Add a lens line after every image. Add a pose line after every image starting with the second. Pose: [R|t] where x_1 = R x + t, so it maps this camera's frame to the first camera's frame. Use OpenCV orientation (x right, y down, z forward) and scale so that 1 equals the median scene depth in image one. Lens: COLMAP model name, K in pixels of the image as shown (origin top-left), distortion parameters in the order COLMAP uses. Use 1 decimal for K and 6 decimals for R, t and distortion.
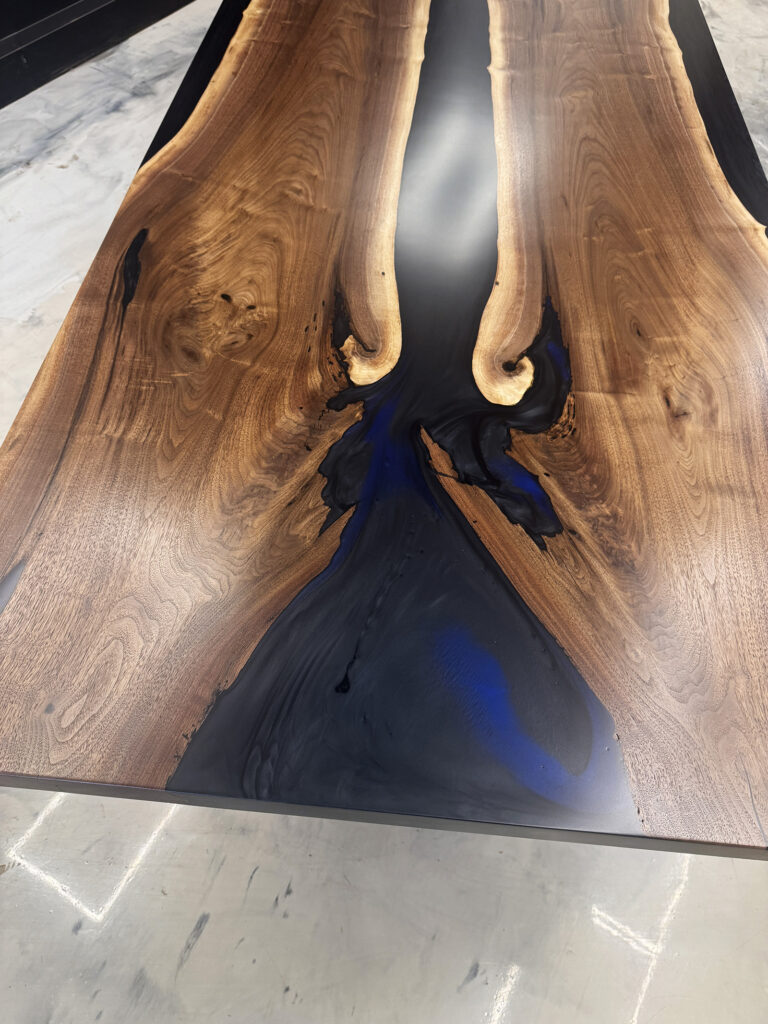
lens RADIAL K [[717.8, 0, 379.7], [0, 717.8, 512.6], [0, 0, 1]] dist [0.101877, -0.194209]
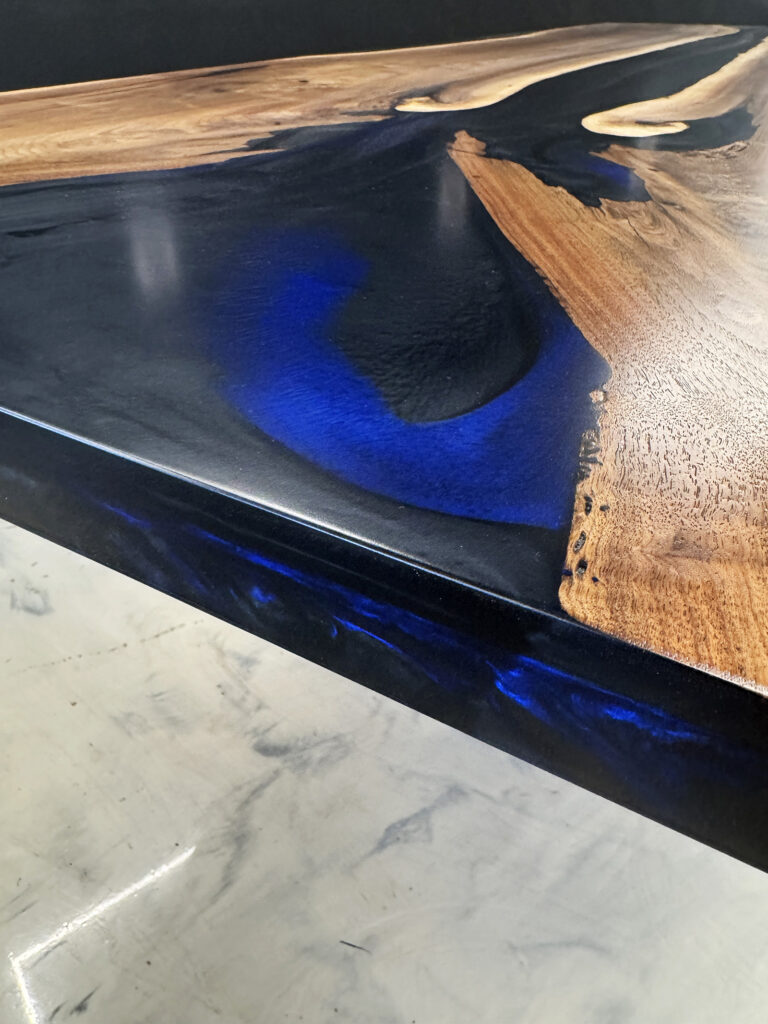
lens RADIAL K [[727.8, 0, 387.2], [0, 727.8, 476.4], [0, 0, 1]] dist [-0.001940, -0.002756]
pose [[0.914198, 0.217439, -0.341999, 0.267299], [-0.327245, 0.893868, -0.306450, 0.343185], [0.239068, 0.392073, 0.888327, 0.548540]]
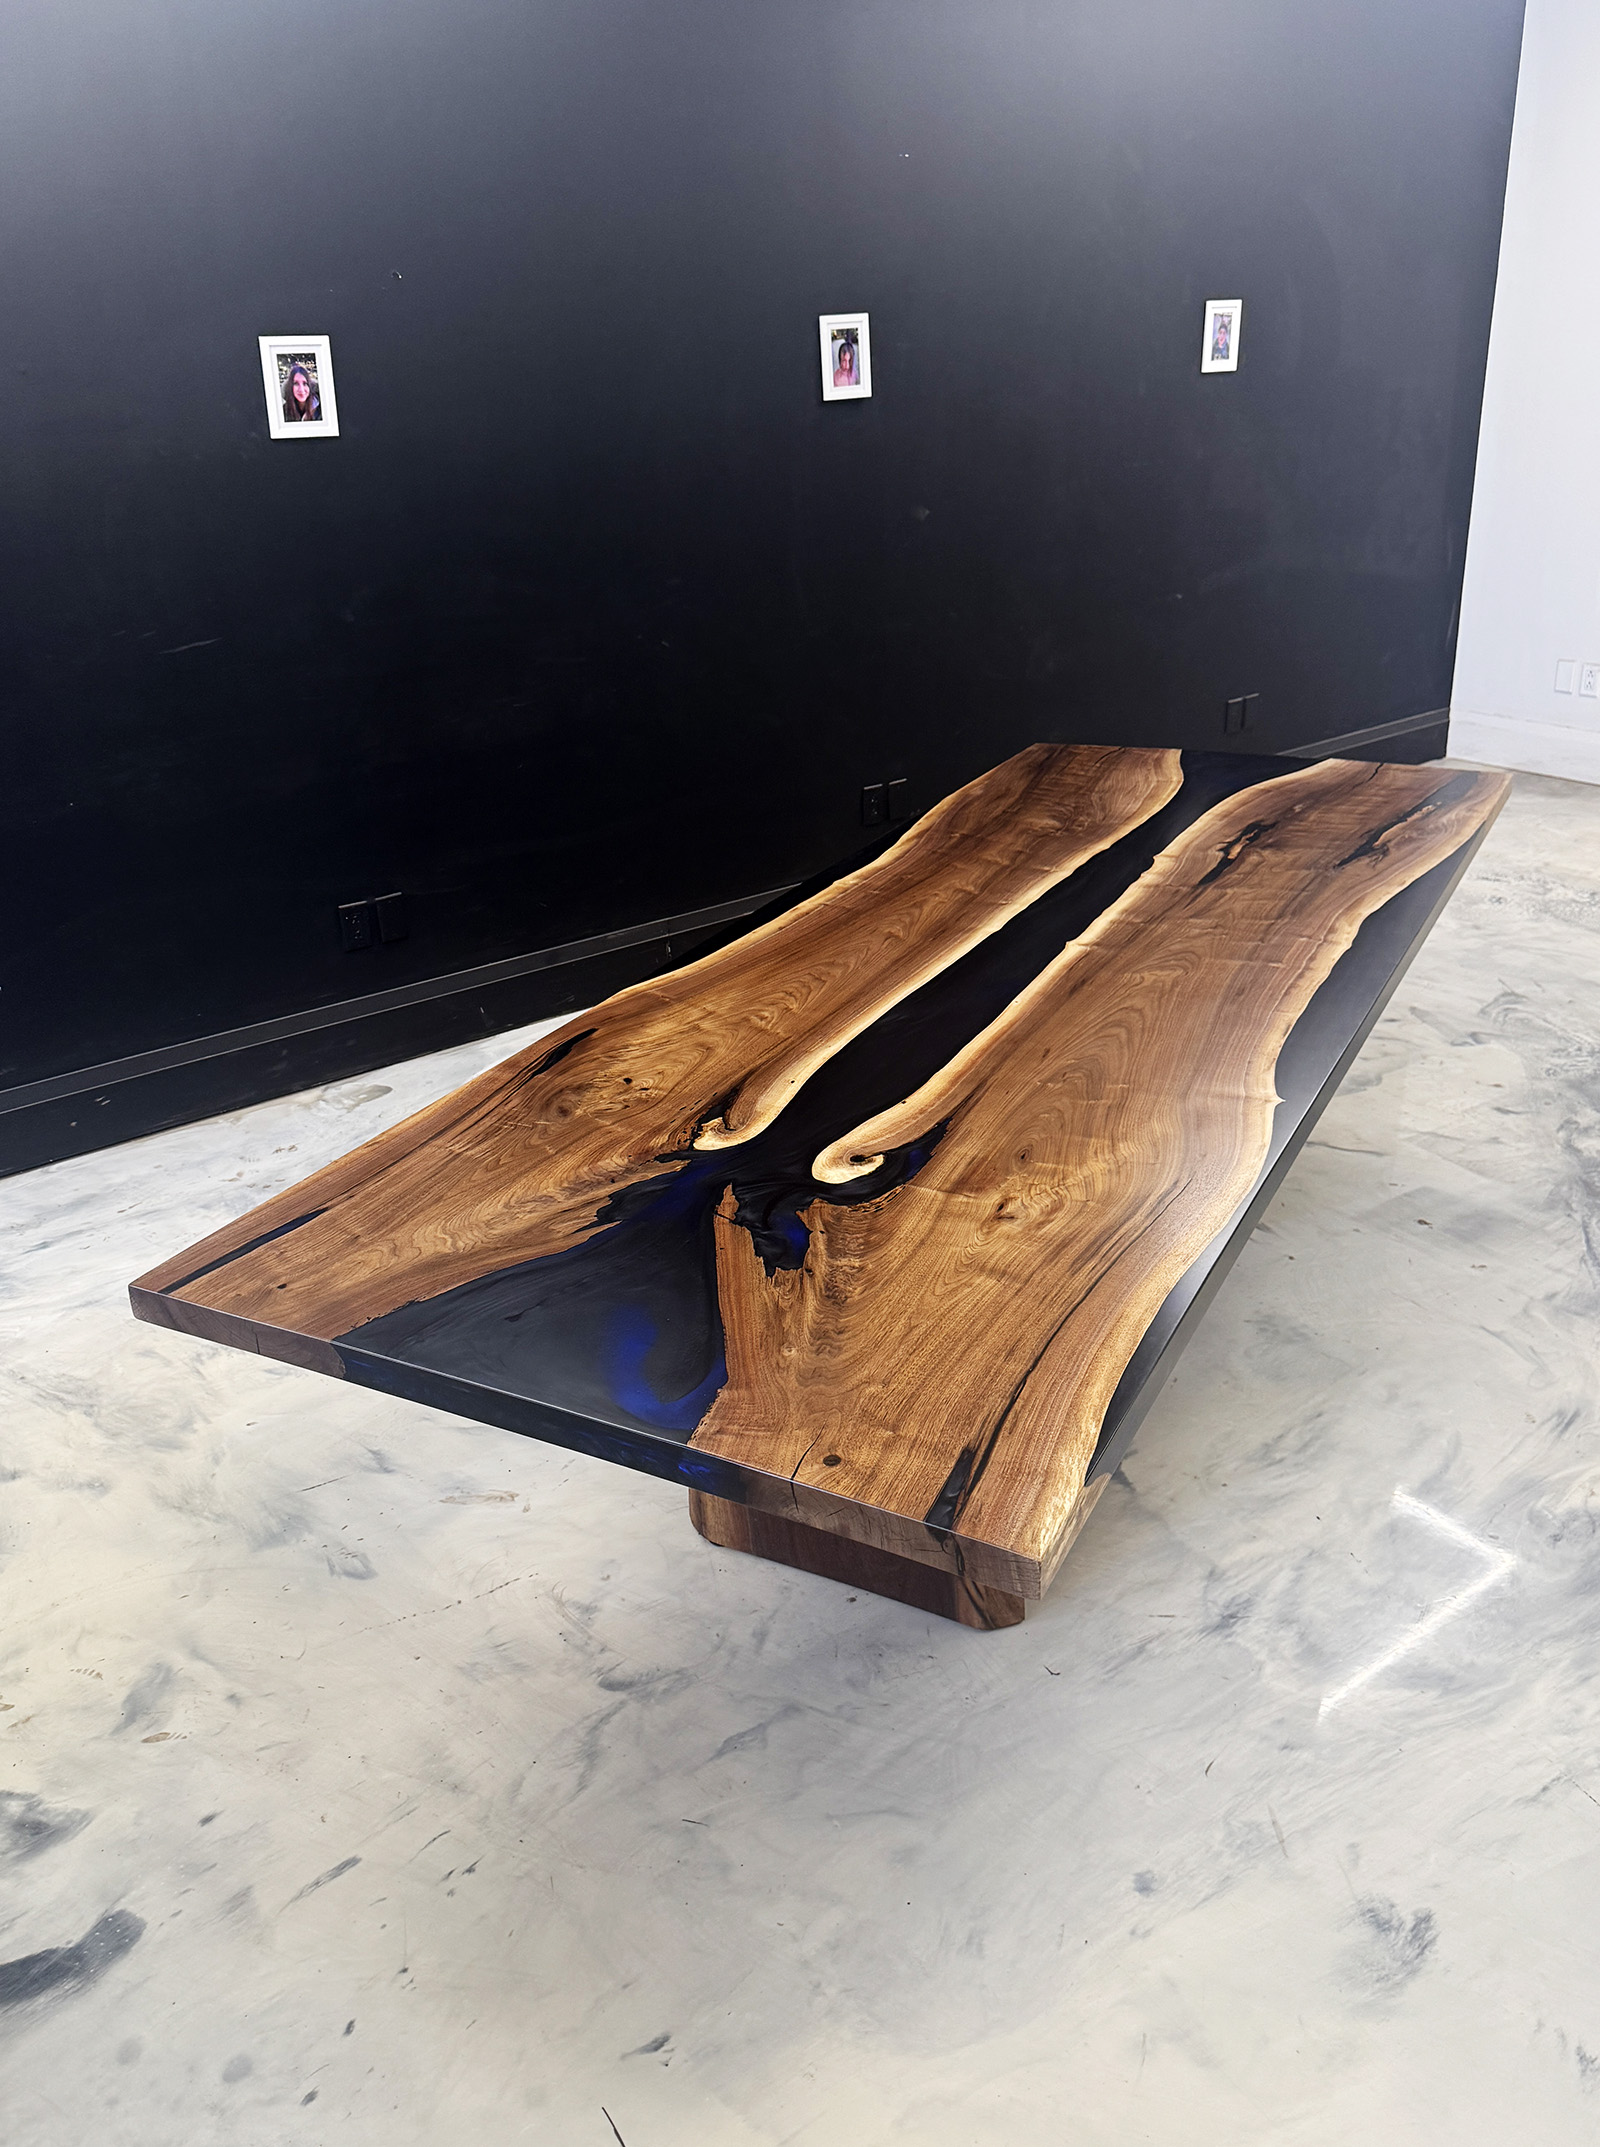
lens RADIAL K [[1624.7, 0, 800.0], [0, 1624.7, 1073.5], [0, 0, 1]] dist [0.123273, -0.210363]
pose [[0.916410, 0.096000, -0.388558, 0.952389], [-0.284634, 0.838829, -0.464058, 0.722232], [0.281384, 0.535864, 0.796035, -0.759076]]
